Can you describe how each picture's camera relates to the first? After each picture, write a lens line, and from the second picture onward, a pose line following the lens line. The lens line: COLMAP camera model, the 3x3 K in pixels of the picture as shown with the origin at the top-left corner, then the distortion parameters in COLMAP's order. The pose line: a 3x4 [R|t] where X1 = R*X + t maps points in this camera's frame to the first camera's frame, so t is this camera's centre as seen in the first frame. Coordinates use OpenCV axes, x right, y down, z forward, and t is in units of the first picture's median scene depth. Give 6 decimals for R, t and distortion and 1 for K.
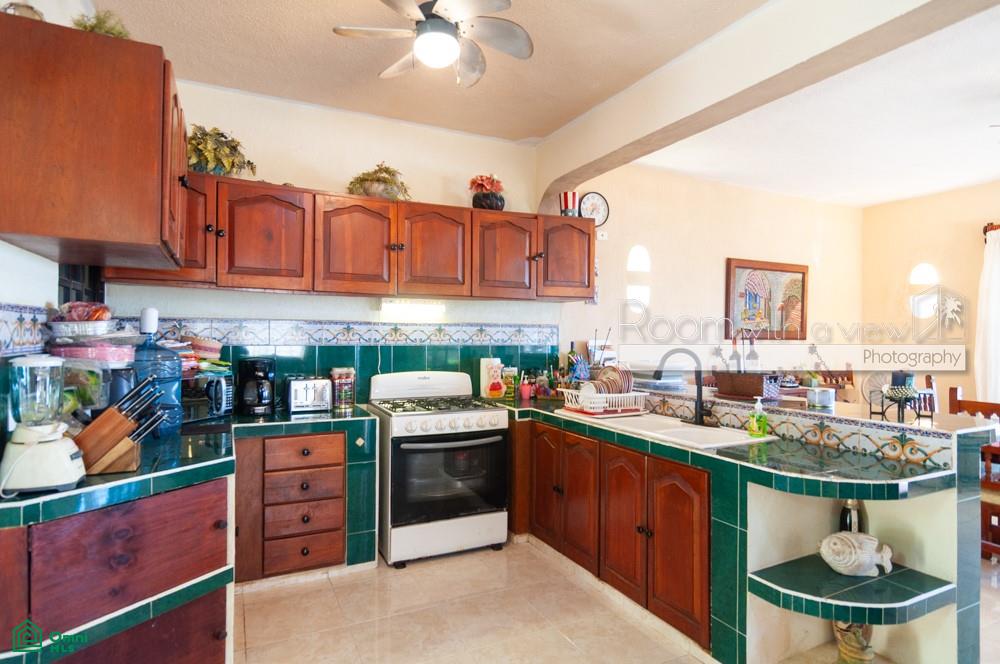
lens RADIAL K [[542.9, 0, 498.5], [0, 542.9, 331.3], [0, 0, 1]] dist [0.002166, 0.003967]
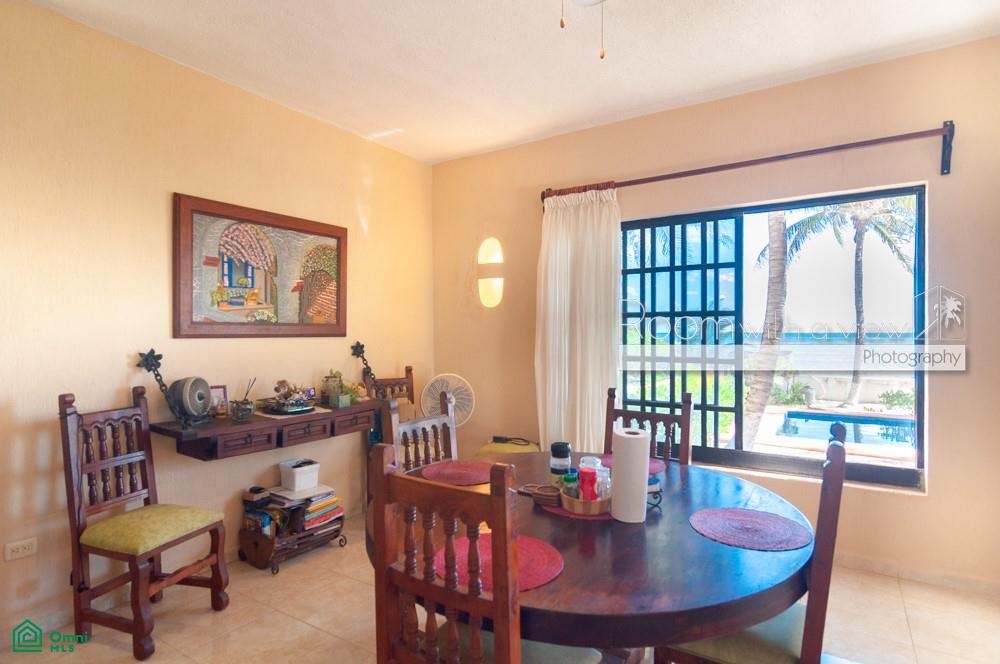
lens RADIAL K [[542.9, 0, 501.6], [0, 542.9, 332.0], [0, 0, 1]] dist [0.002166, 0.003967]
pose [[0.863593, -0.003874, 0.504174, 0.406092], [-0.004851, 0.999860, 0.015993, -0.001841], [-0.504165, -0.016258, 0.863454, 0.320163]]
